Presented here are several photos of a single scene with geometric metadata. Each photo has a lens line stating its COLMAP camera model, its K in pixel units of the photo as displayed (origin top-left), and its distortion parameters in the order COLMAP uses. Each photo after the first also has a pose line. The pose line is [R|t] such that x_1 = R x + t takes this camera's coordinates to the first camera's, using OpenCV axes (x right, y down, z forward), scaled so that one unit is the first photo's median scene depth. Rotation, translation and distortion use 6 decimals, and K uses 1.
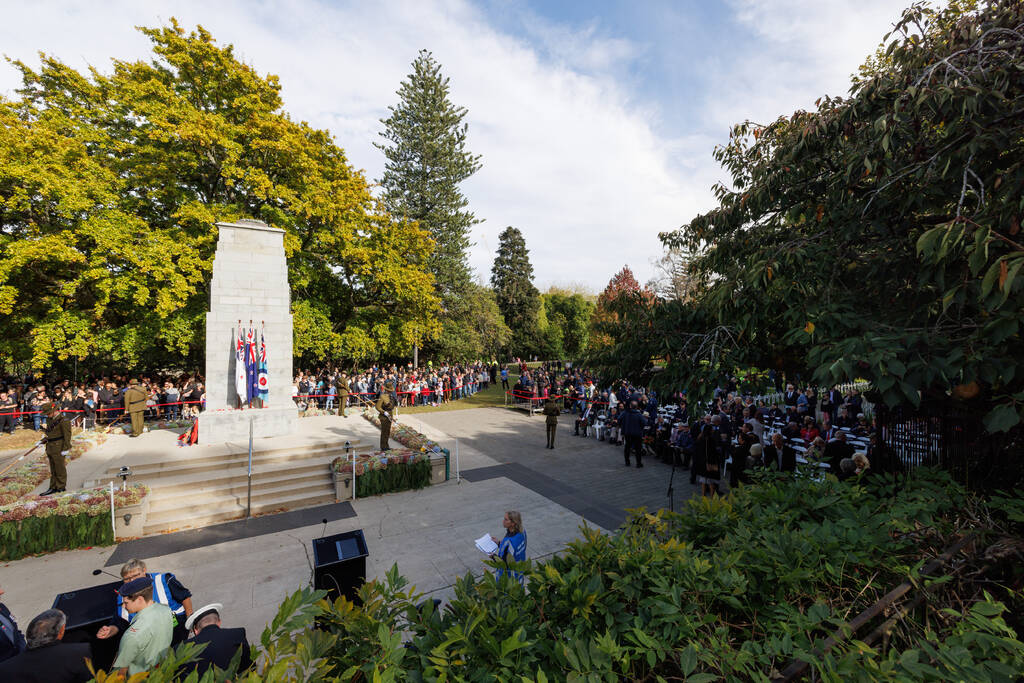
lens RADIAL K [[427.0, 0, 505.1], [0, 427.0, 335.1], [0, 0, 1]] dist [-0.000299, -0.000212]
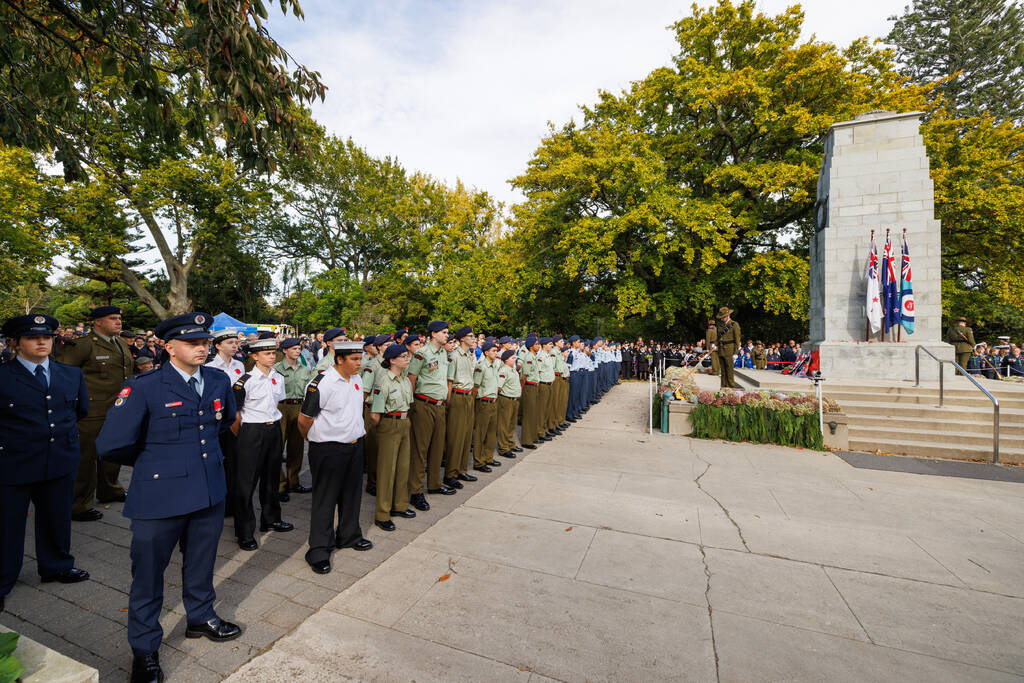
lens RADIAL K [[427.6, 0, 507.3], [0, 427.6, 333.2], [0, 0, 1]] dist [-0.000360, 0.000295]
pose [[0.619066, -0.008187, -0.785296, -0.228799], [-0.000607, 0.999940, -0.010903, 0.093448], [0.785338, 0.007226, 0.619025, -0.024923]]
